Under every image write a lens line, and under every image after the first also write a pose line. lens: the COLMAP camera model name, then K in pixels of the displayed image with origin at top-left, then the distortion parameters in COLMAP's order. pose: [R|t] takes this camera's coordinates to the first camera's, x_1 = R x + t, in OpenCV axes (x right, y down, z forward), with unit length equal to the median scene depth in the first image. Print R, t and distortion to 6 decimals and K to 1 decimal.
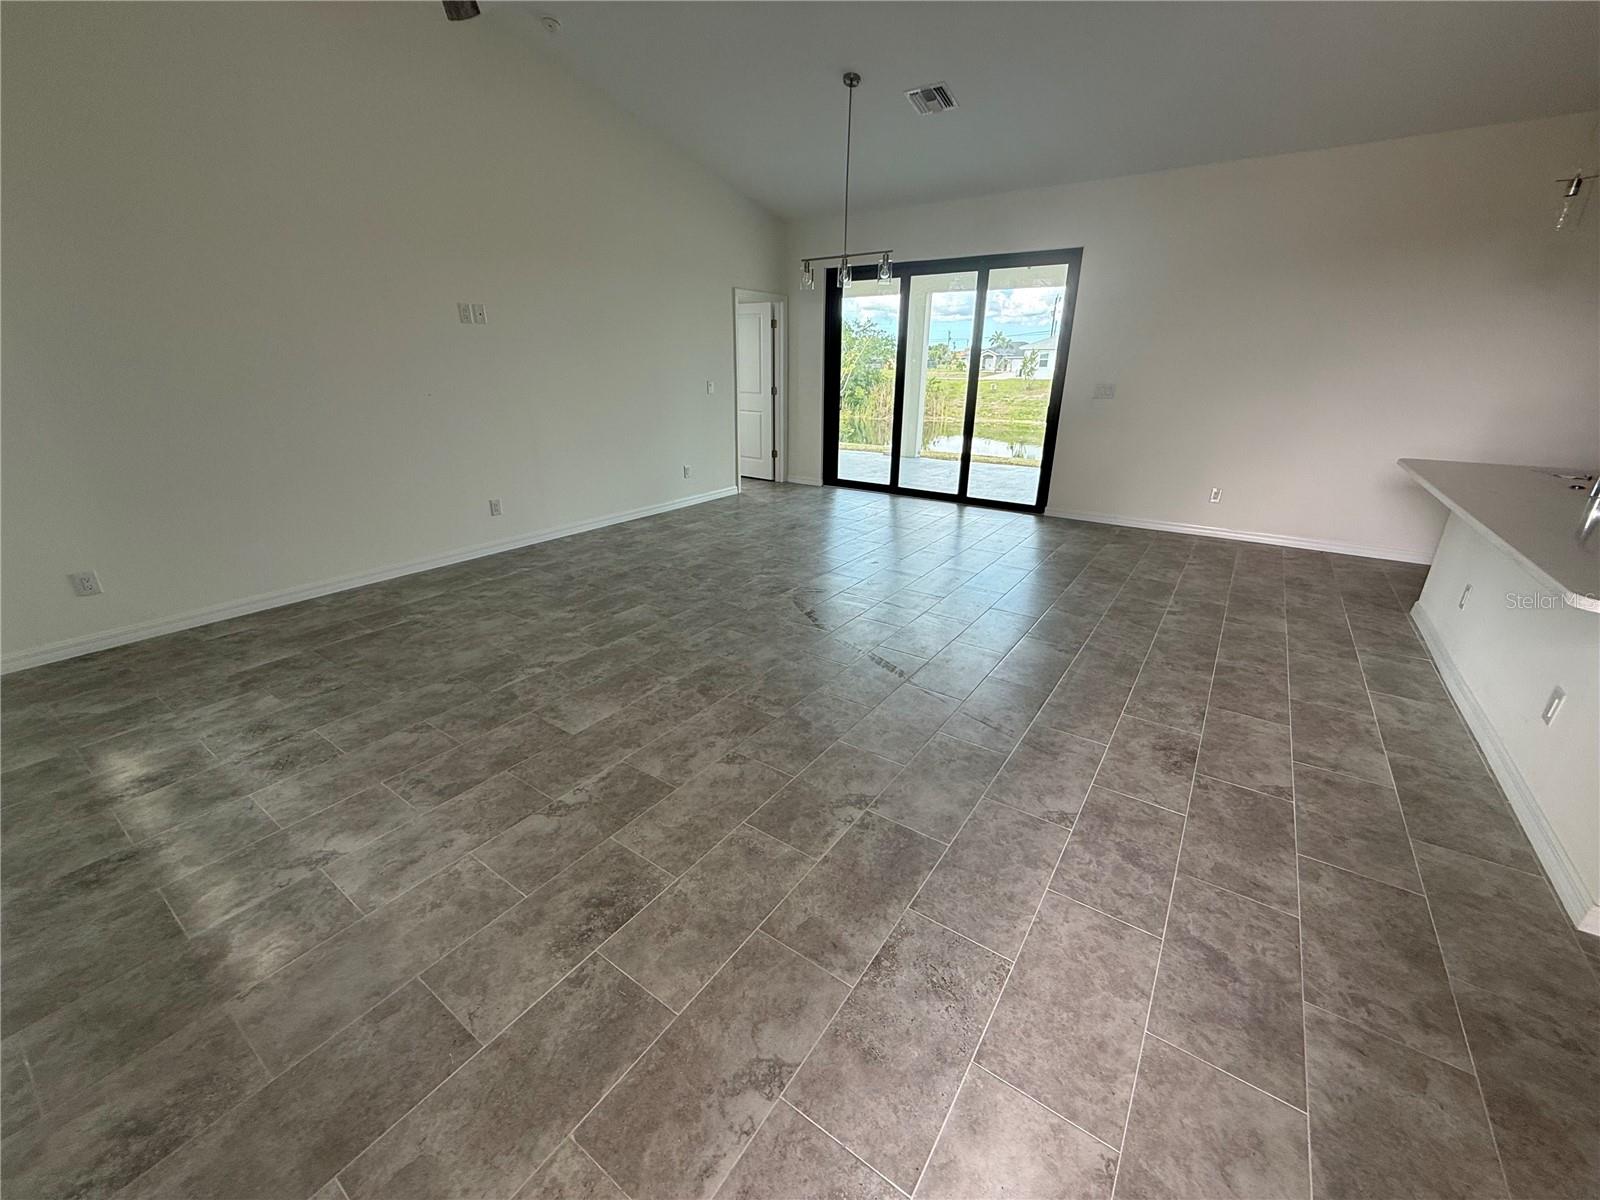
lens RADIAL K [[638.0, 0, 800.6], [0, 638.0, 603.3], [0, 0, 1]] dist [0.001768, 0.000000]
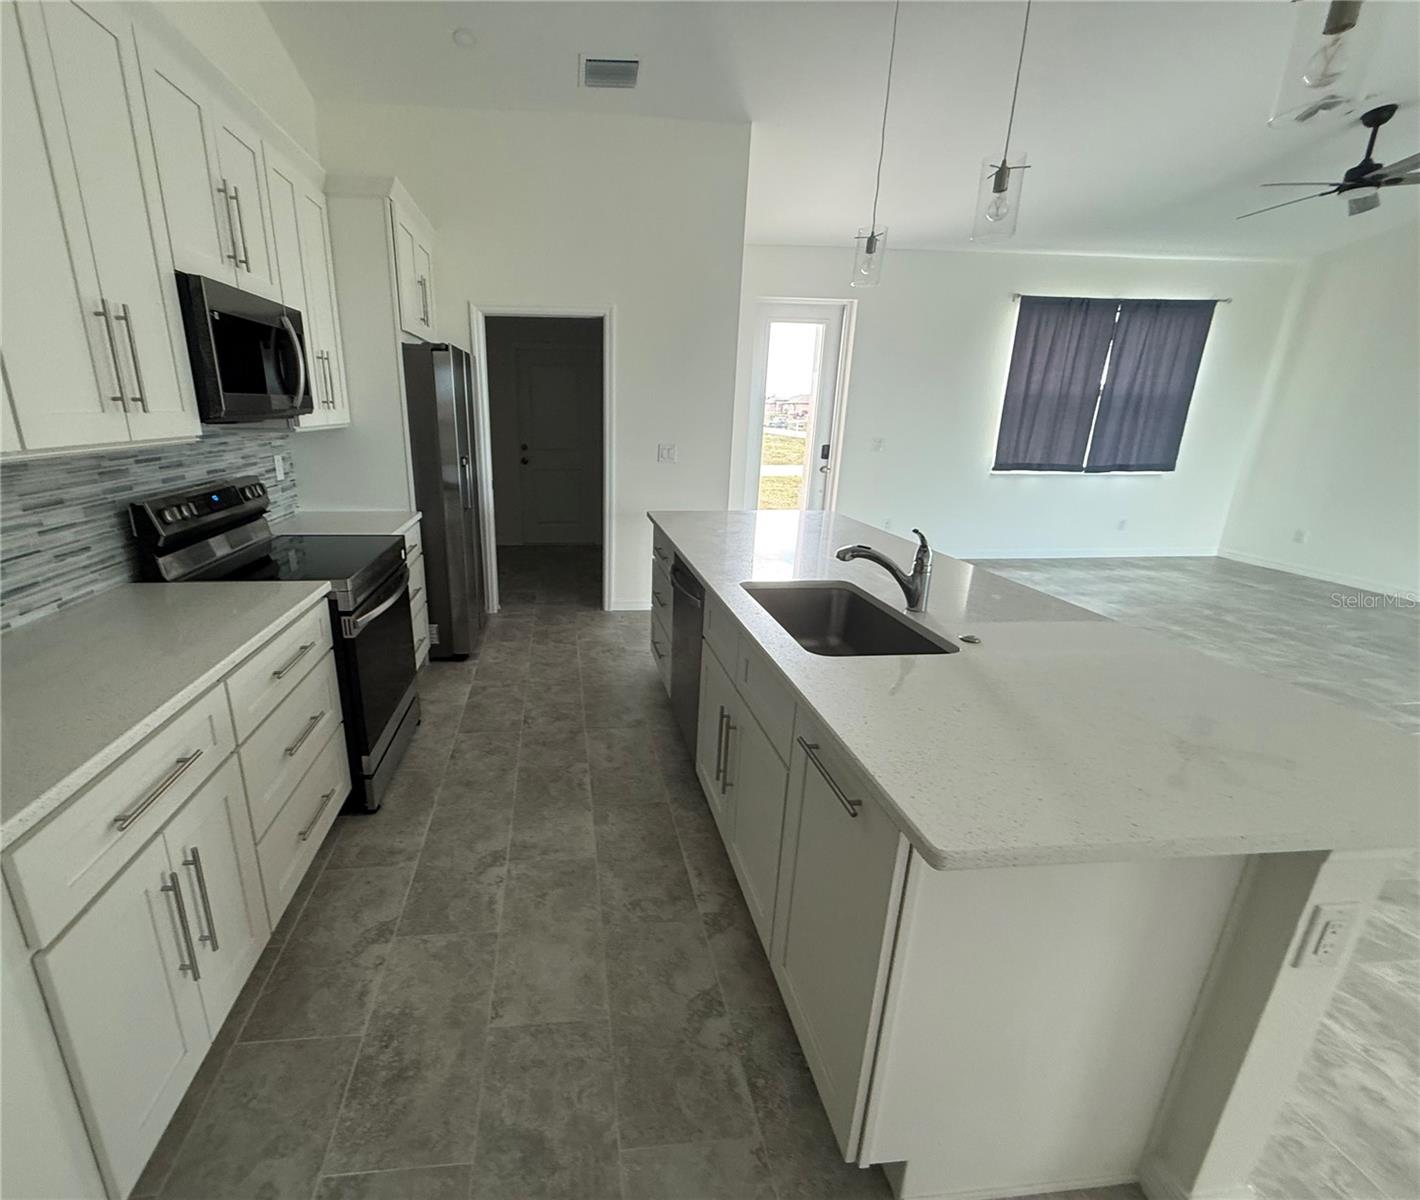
lens RADIAL K [[639.4, 0, 620.0], [0, 639.4, 600.1], [0, 0, 1]] dist [0.002396, -0.000214]
pose [[-0.766671, 0.173504, -0.618152, 1.115162], [-0.243830, 0.811977, 0.530321, -0.269614], [0.593938, 0.557306, -0.580213, 0.696851]]
